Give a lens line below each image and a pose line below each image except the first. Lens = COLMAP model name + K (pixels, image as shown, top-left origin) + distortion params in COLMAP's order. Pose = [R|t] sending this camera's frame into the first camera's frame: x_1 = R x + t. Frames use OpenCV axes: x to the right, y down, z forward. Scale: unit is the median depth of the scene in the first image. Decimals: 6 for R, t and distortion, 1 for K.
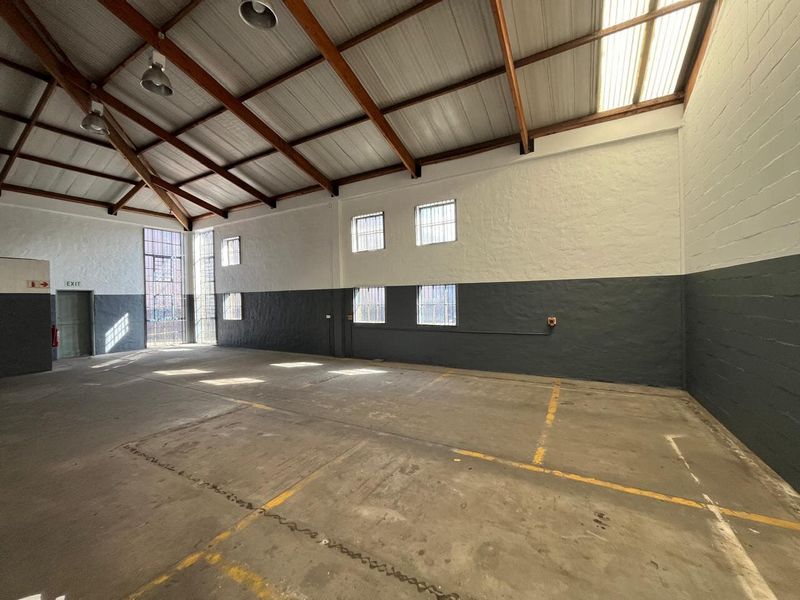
lens RADIAL K [[323.8, 0, 398.2], [0, 323.8, 298.8], [0, 0, 1]] dist [-0.002566, -0.000246]
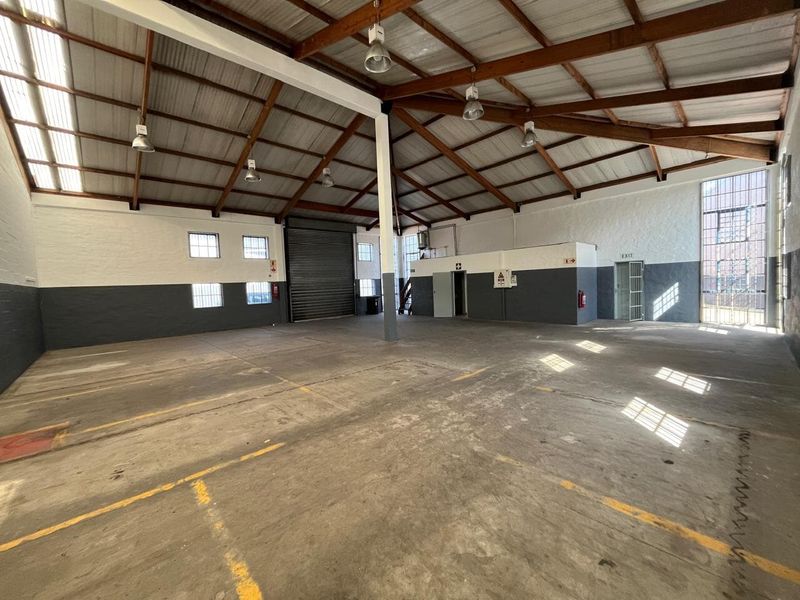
lens RADIAL K [[323.8, 0, 398.5], [0, 323.8, 301.0], [0, 0, 1]] dist [-0.002566, -0.000246]
pose [[-0.309861, 0.083436, -0.947114, 0.317680], [0.045300, 0.996306, 0.072949, -0.006397], [0.949702, -0.020300, -0.312496, 0.545777]]
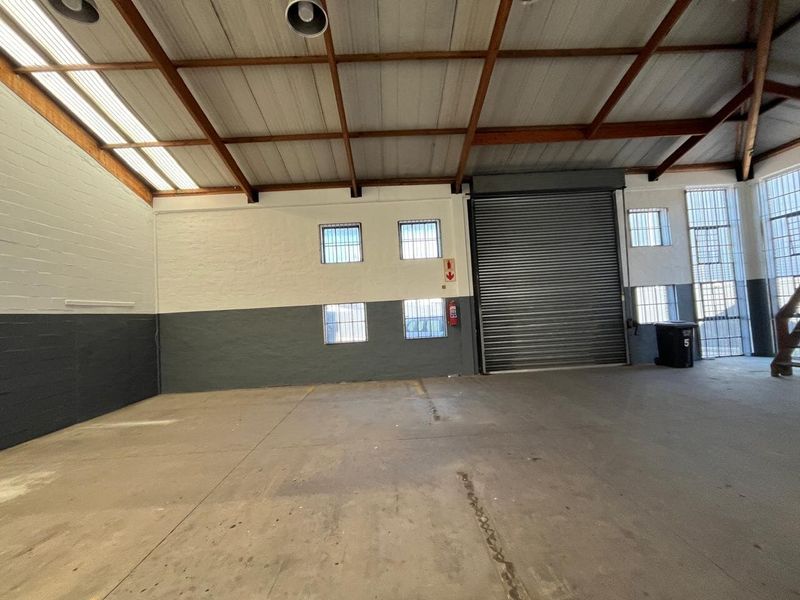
lens RADIAL K [[323.8, 0, 395.3], [0, 323.8, 301.4], [0, 0, 1]] dist [-0.002566, -0.000246]
pose [[-0.855159, 0.050054, -0.515944, 0.118051], [0.074458, 0.996867, -0.026701, -0.001902], [0.512991, -0.061250, -0.856206, 0.438261]]
